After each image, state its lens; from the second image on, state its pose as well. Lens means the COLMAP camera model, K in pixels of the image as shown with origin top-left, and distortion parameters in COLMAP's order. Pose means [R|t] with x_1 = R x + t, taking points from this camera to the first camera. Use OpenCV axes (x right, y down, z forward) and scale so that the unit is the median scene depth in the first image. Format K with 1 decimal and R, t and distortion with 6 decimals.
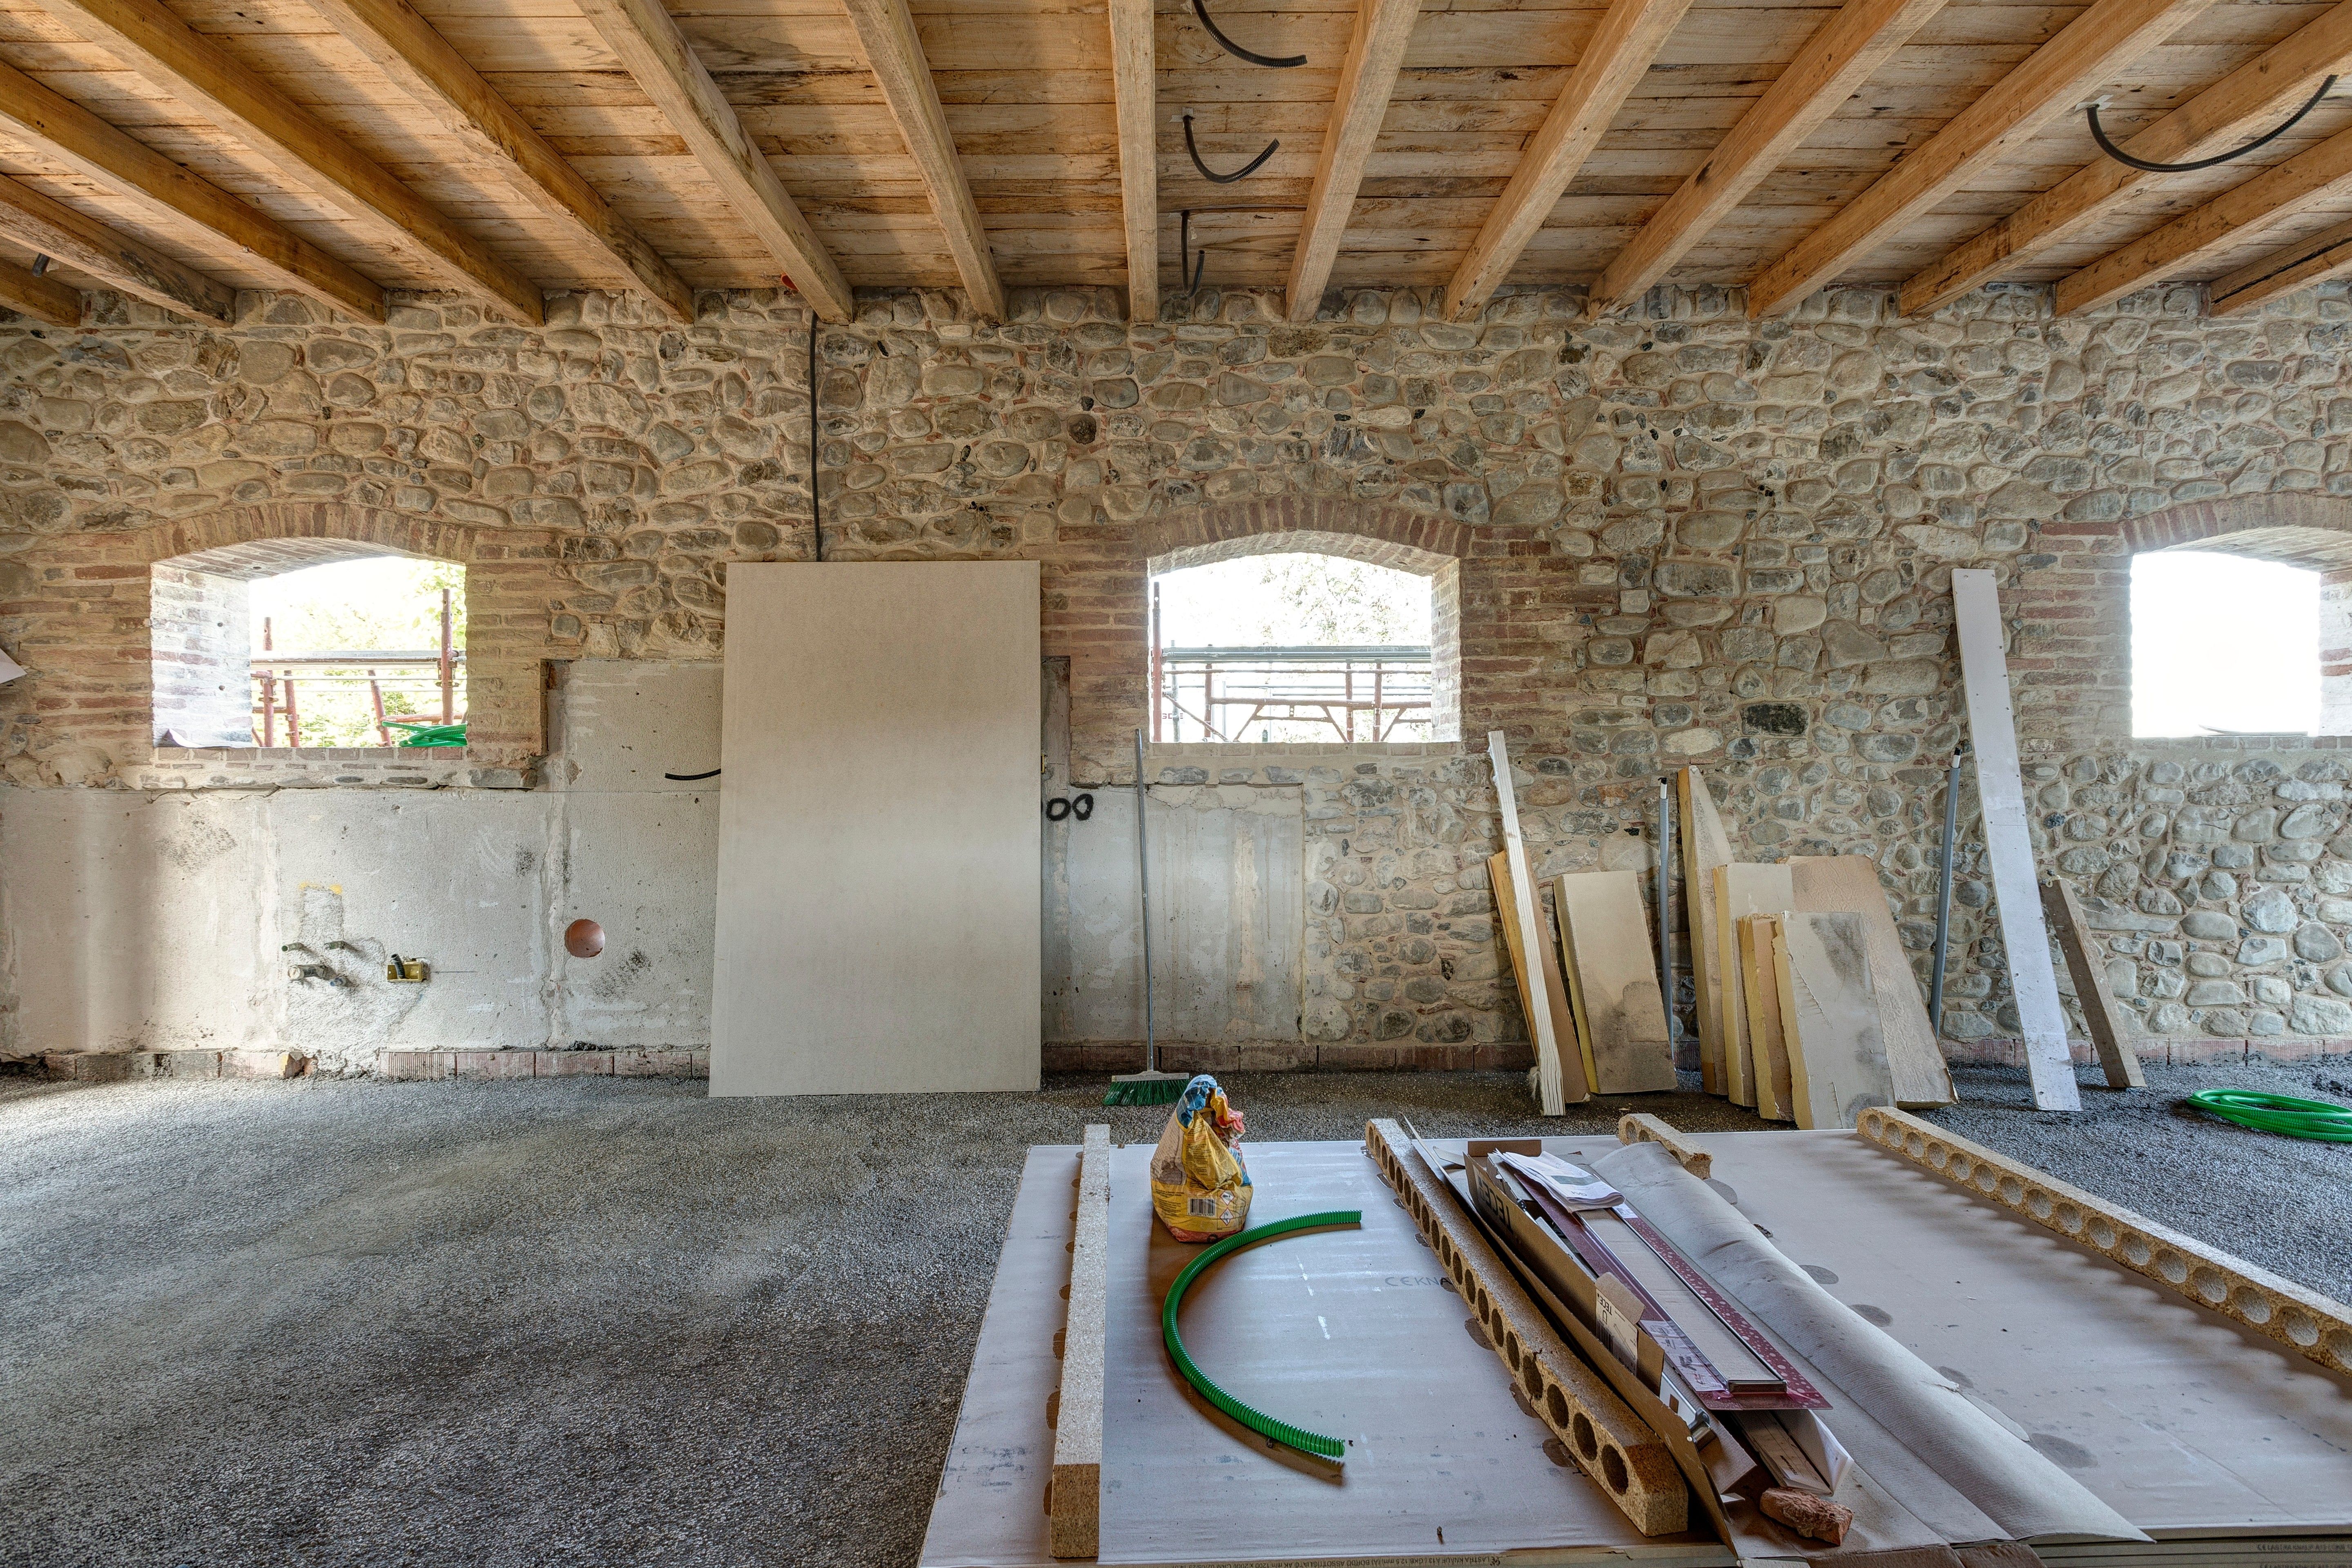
lens RADIAL K [[1034.5, 0, 1175.3], [0, 1034.5, 788.9], [0, 0, 1]] dist [0.002136, -0.000002]
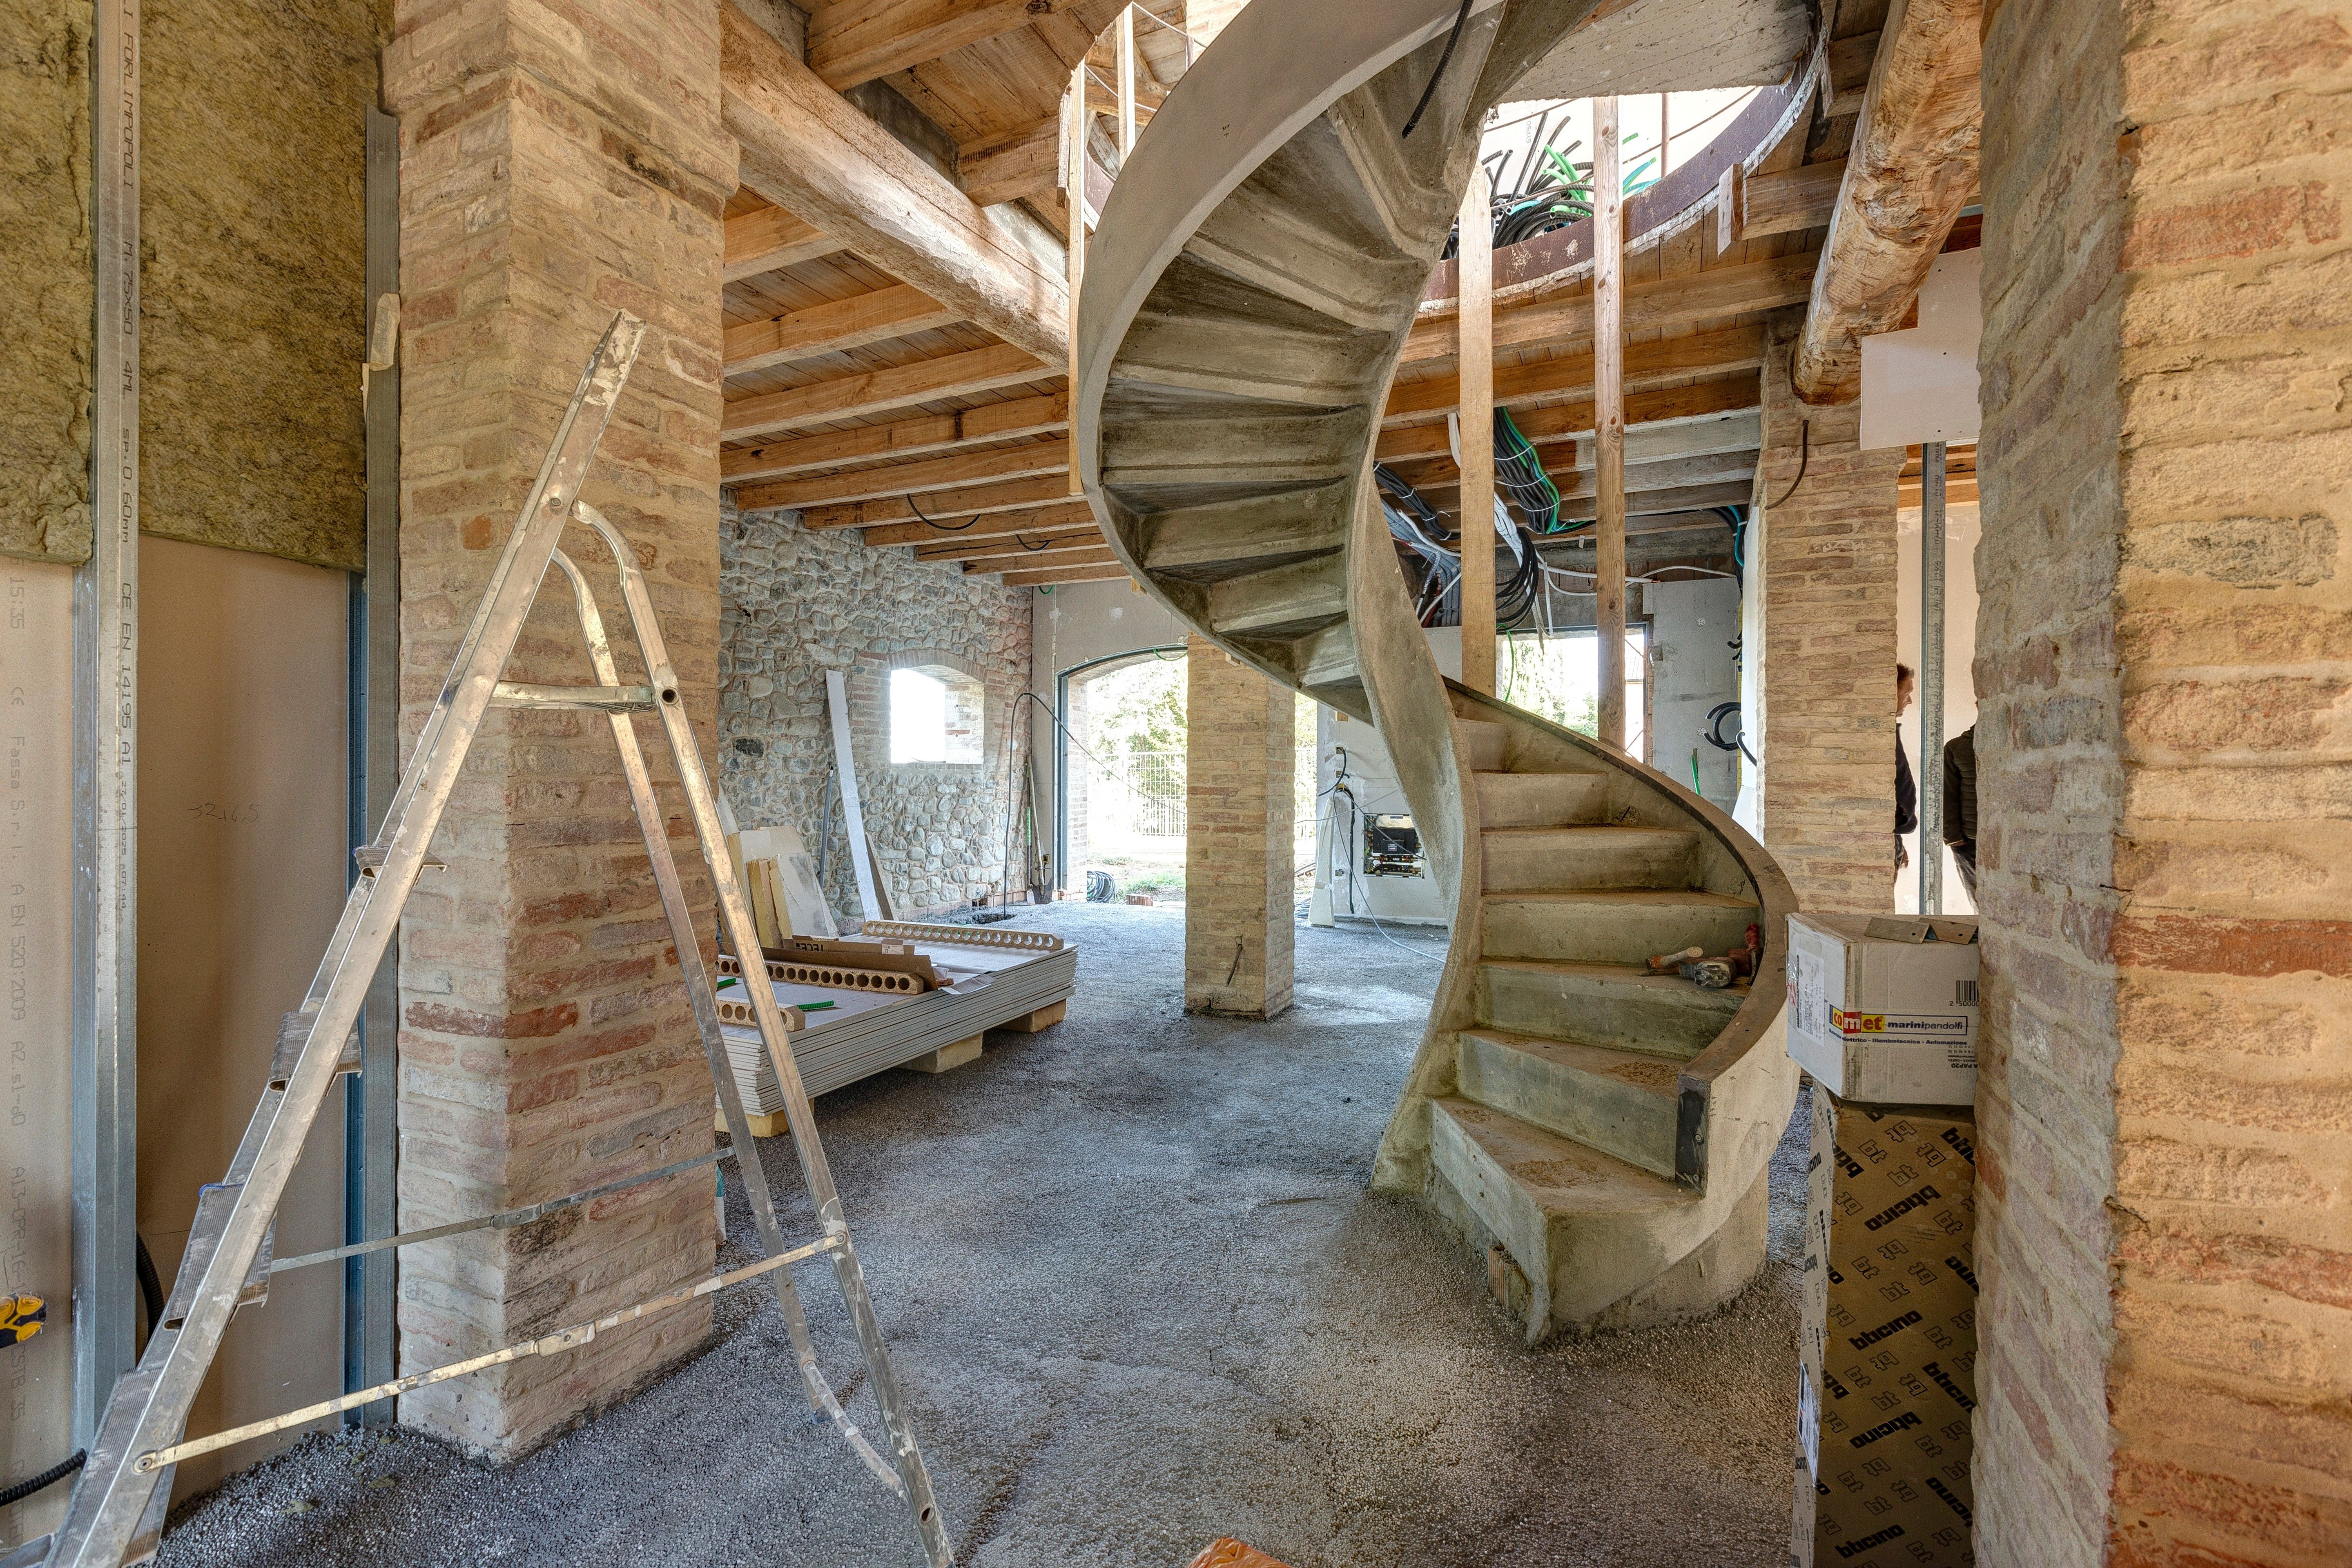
lens RADIAL K [[1129.8, 0, 1173.0], [0, 1129.8, 776.5], [0, 0, 1]] dist [-0.002554, 0.000243]
pose [[0.441542, 0.006430, 0.897217, -0.779820], [0.002315, 0.999963, -0.008305, -0.002325], [-0.897238, 0.005744, 0.441511, -0.444232]]
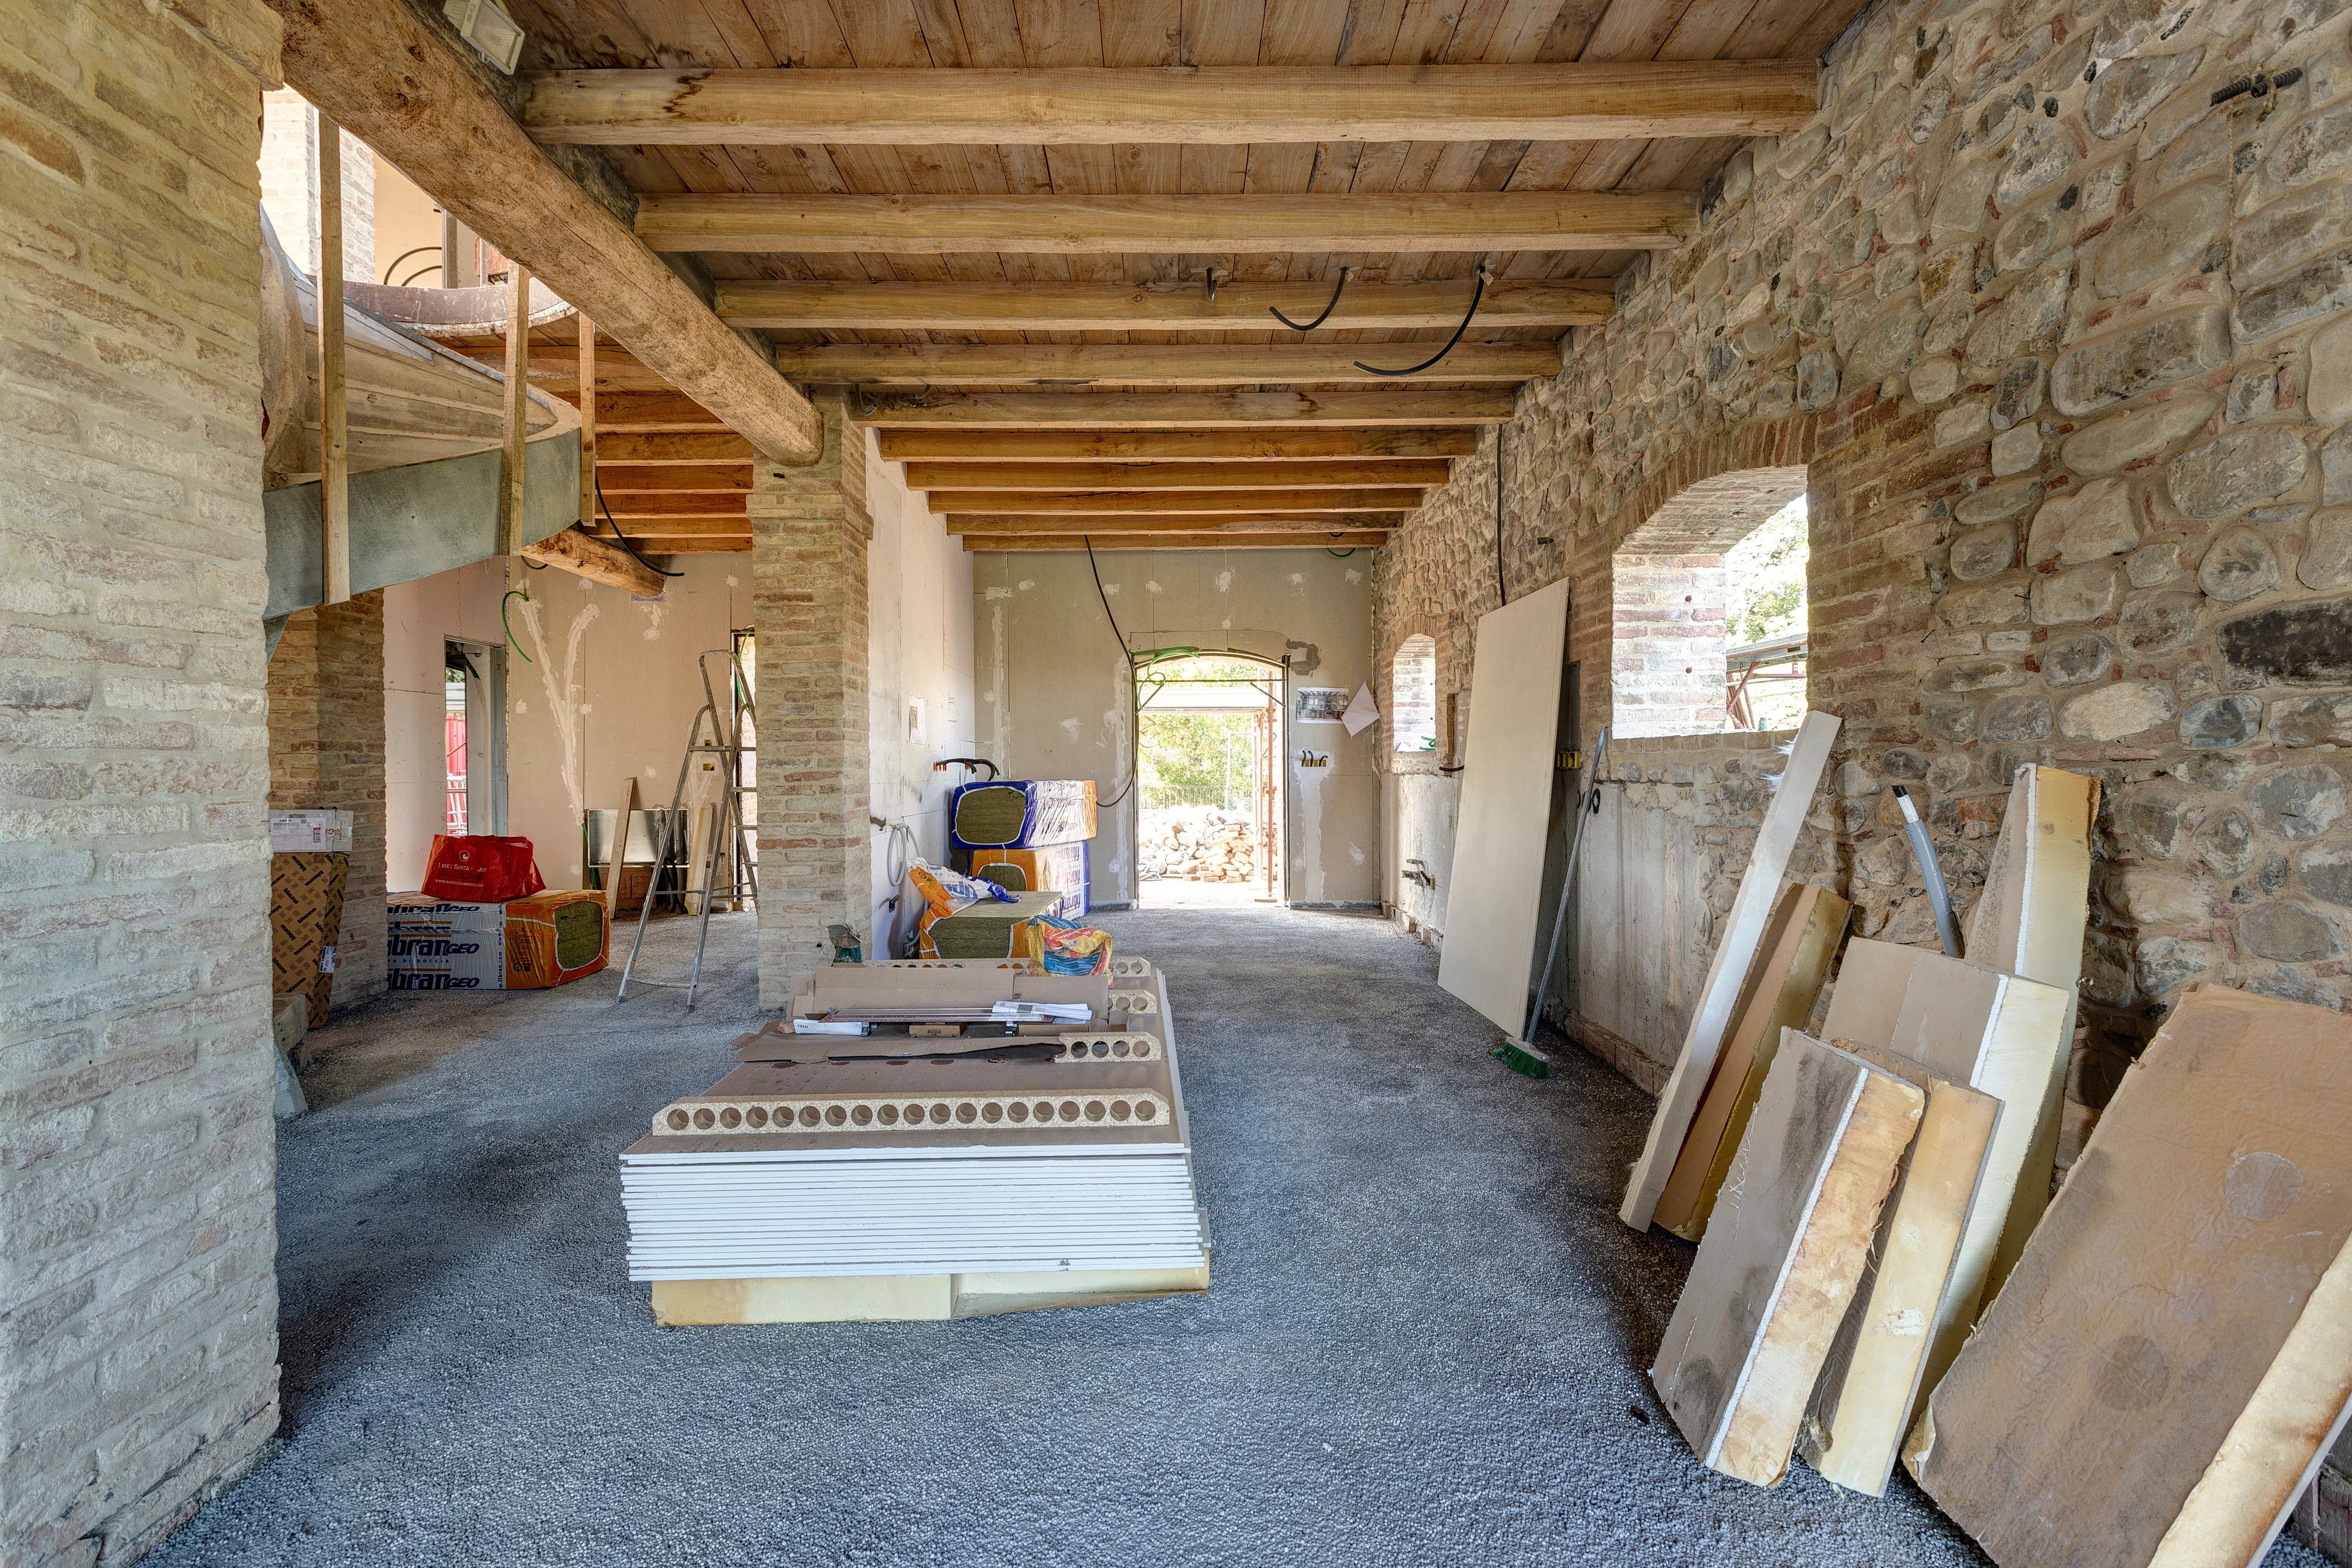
lens RADIAL K [[1059.5, 0, 1178.1], [0, 1059.5, 781.8], [0, 0, 1]] dist [-0.001473, -0.000624]
pose [[-0.002589, 0.020521, -0.999786, 0.988500], [-0.007575, 0.999760, 0.020540, -0.020968], [0.999968, 0.007627, -0.002433, 0.579451]]
